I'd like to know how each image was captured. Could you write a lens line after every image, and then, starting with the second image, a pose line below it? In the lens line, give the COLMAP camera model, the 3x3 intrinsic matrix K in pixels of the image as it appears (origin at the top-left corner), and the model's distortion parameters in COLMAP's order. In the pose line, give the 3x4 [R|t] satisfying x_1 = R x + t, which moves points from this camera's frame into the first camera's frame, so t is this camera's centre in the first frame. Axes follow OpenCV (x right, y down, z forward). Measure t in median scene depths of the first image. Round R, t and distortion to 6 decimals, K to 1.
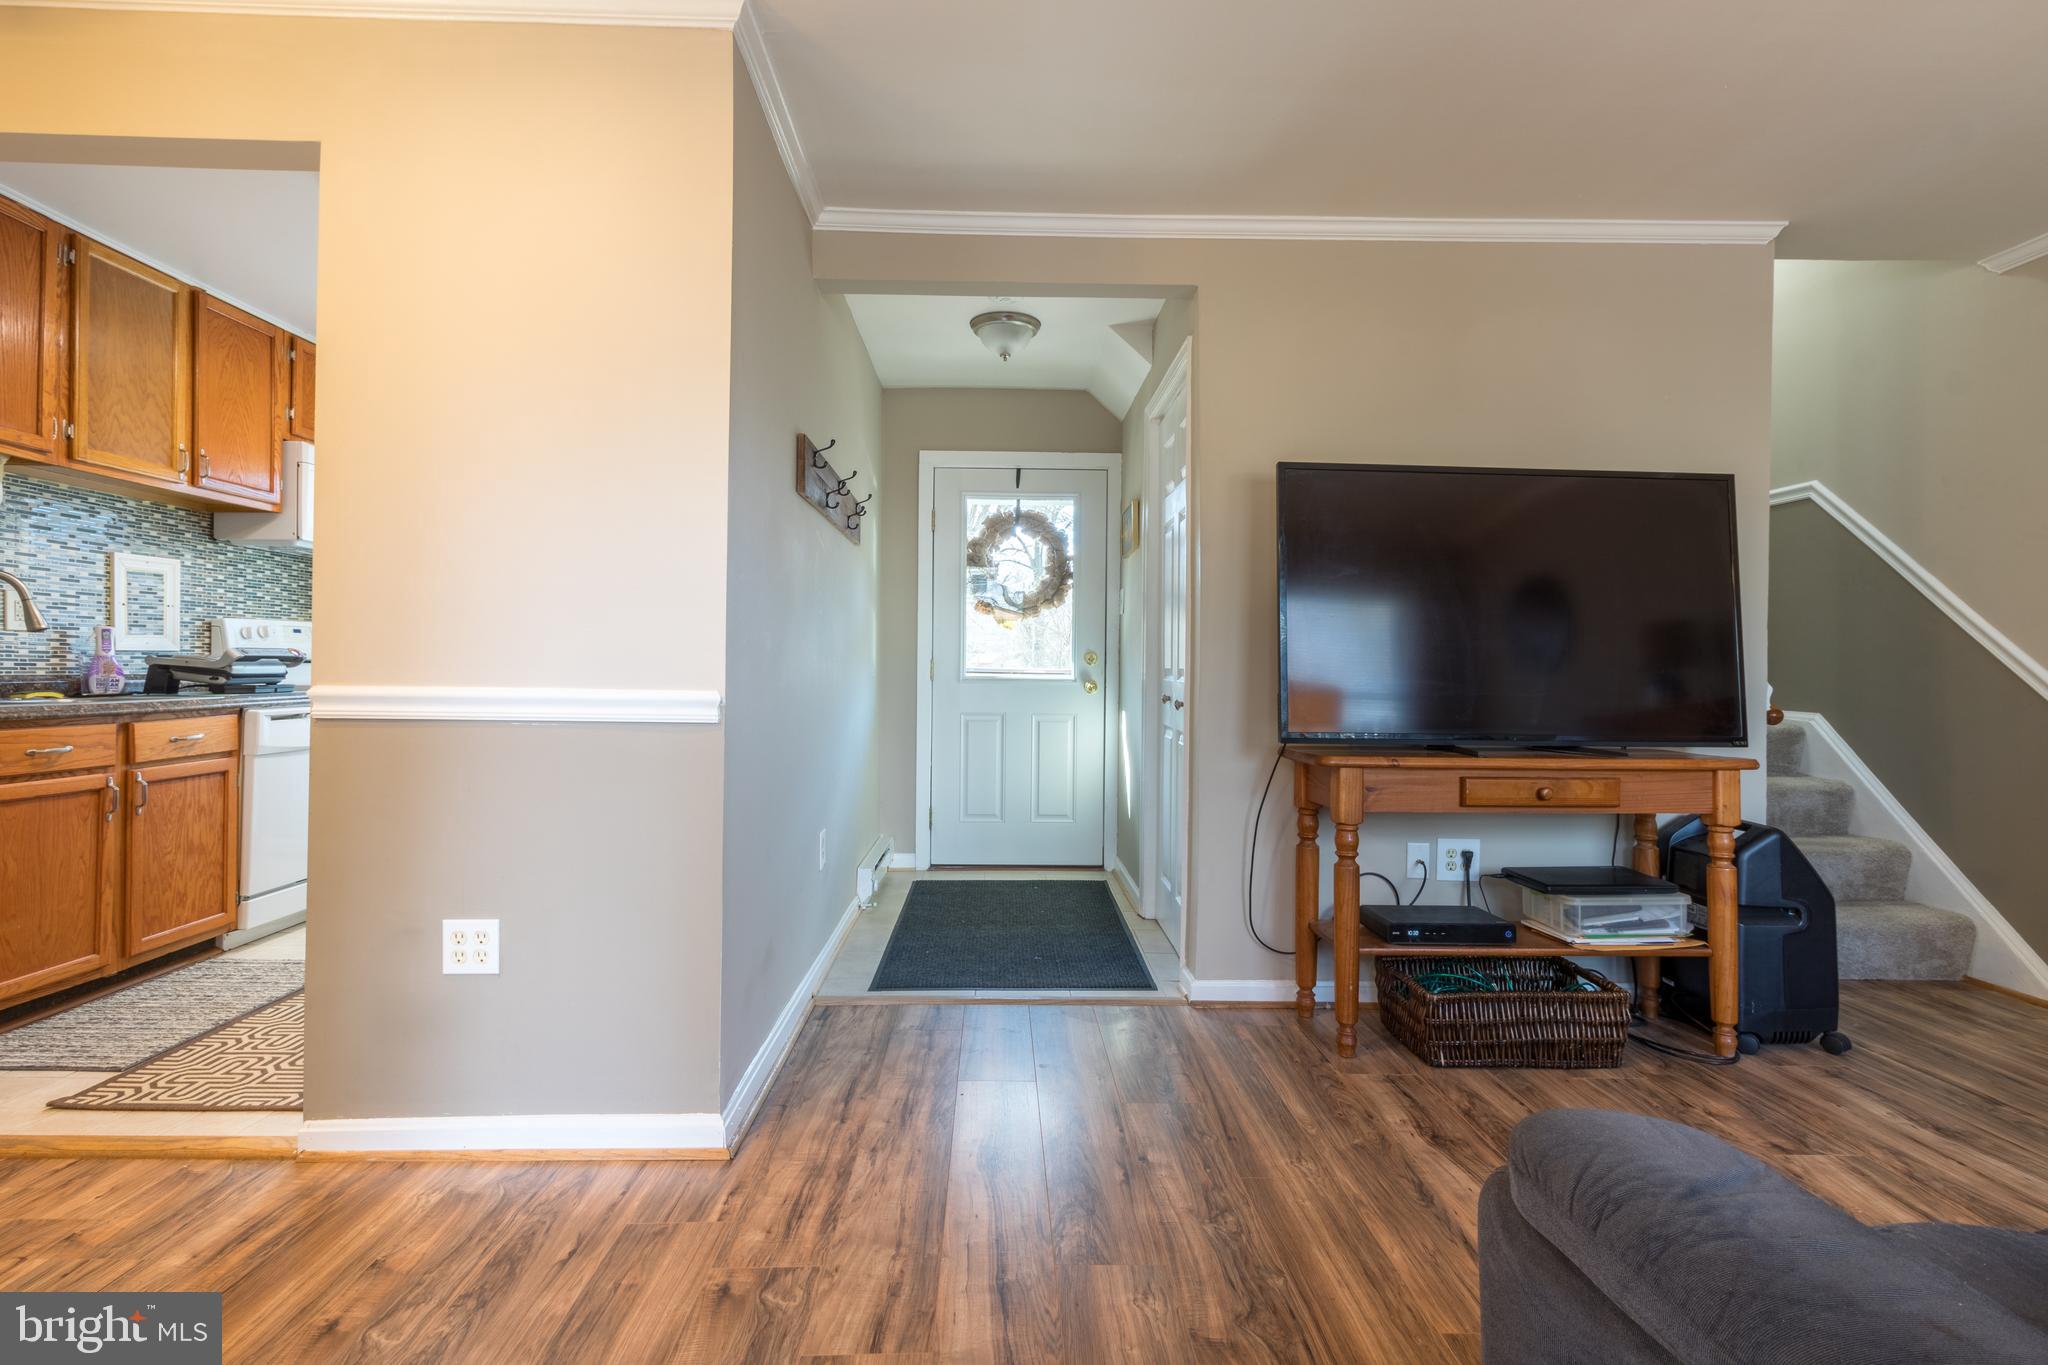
lens RADIAL K [[956.2, 0, 1019.7], [0, 956.2, 669.5], [0, 0, 1]] dist [0.007157, 0.000694]
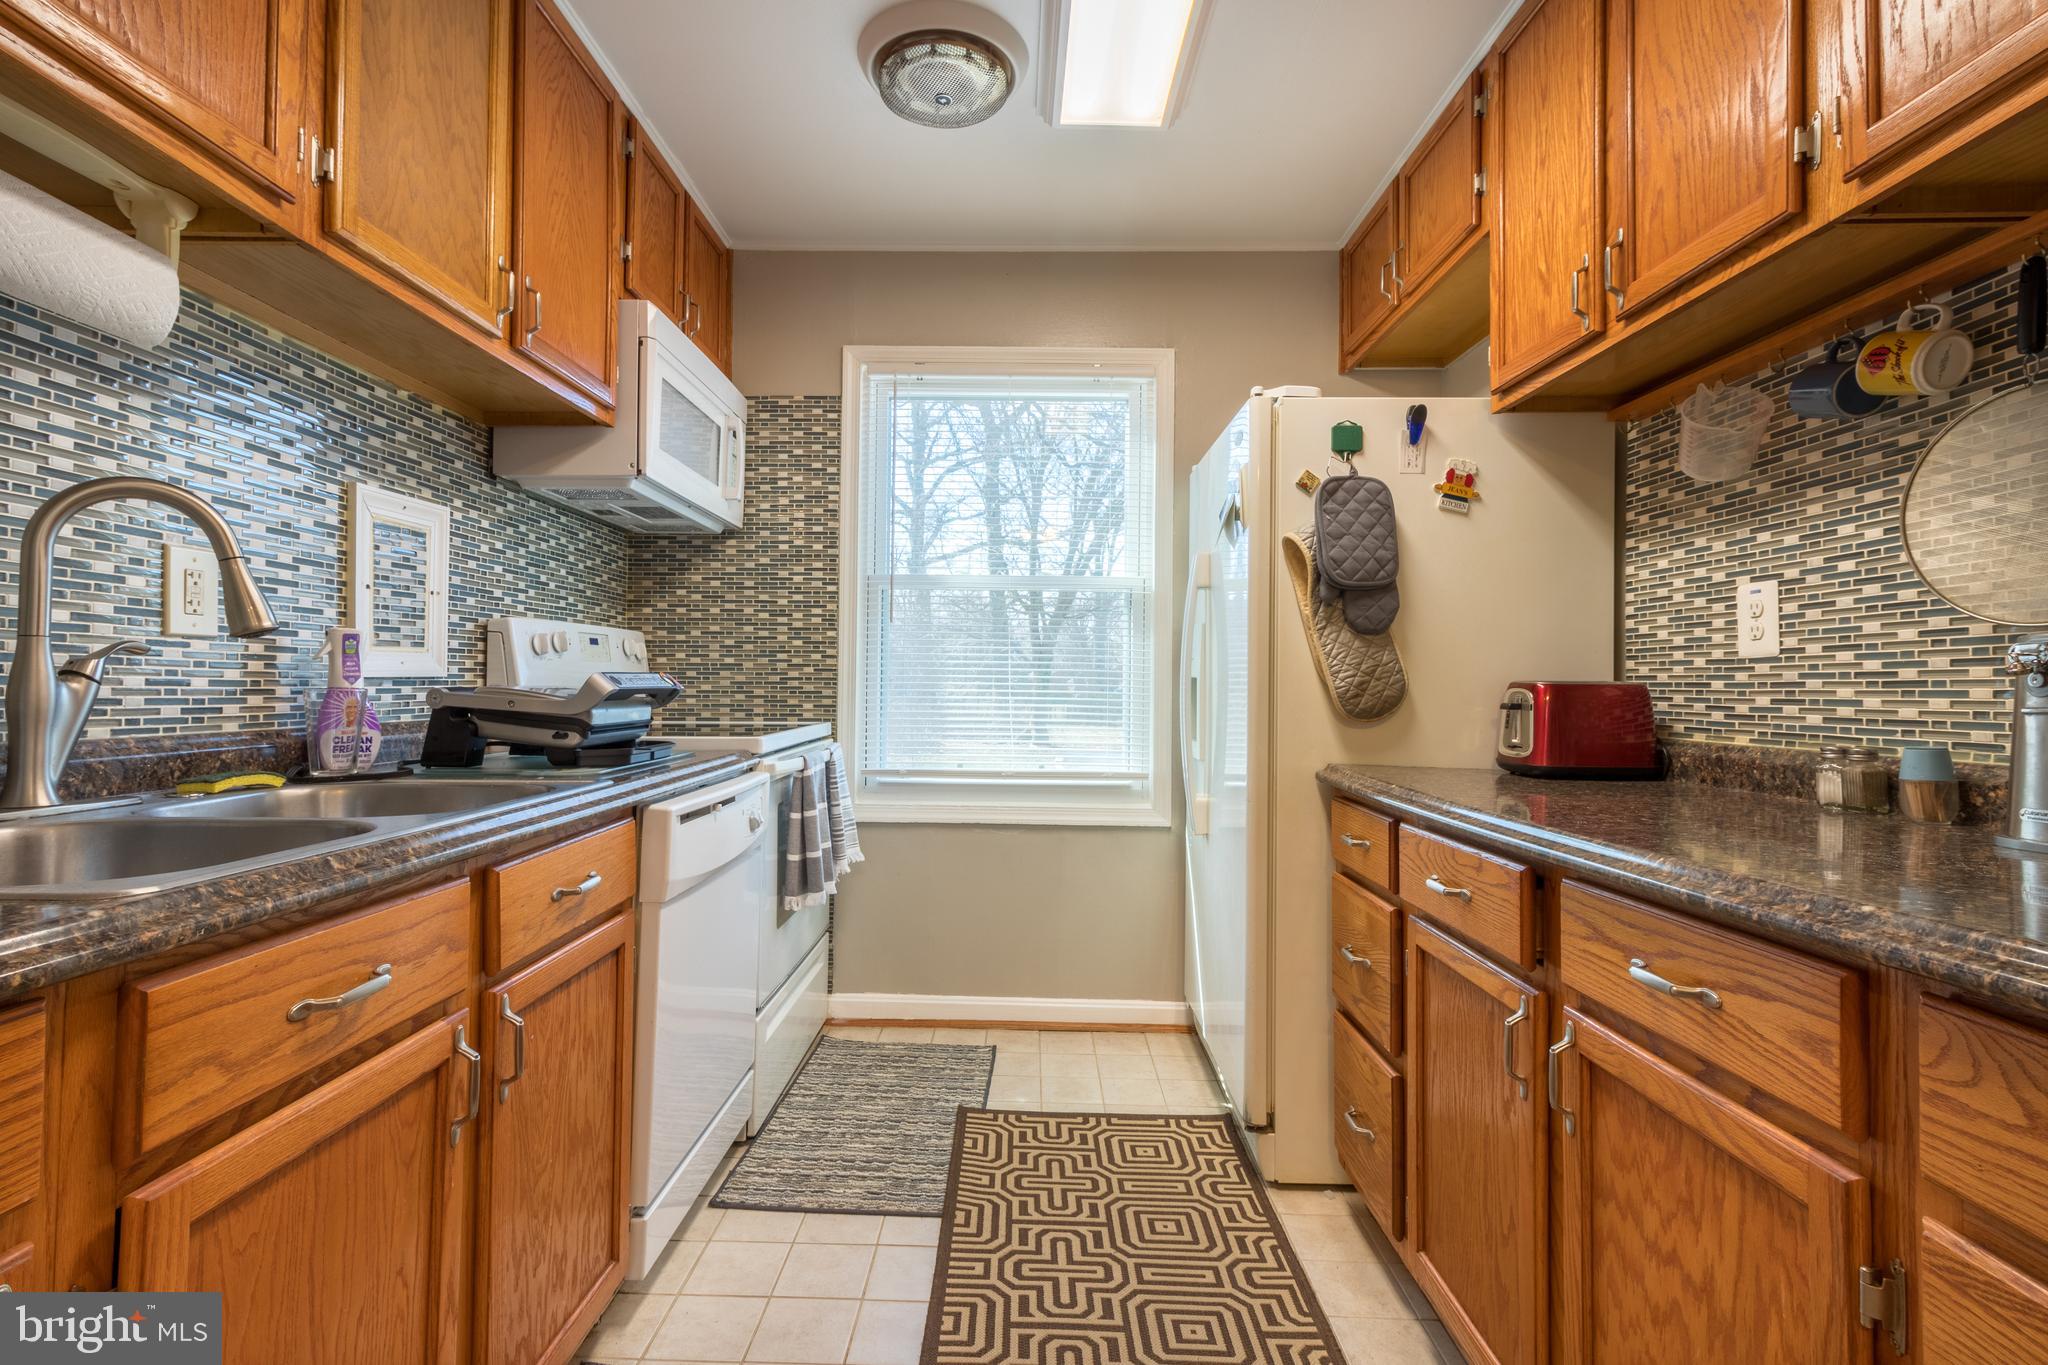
lens RADIAL K [[956.2, 0, 1025.6], [0, 956.2, 667.7], [0, 0, 1]] dist [0.007157, 0.000694]
pose [[0.999550, -0.002508, -0.029897, -0.593086], [0.001964, 0.999832, -0.018221, -0.015668], [0.029938, 0.018154, 0.999387, 0.526518]]
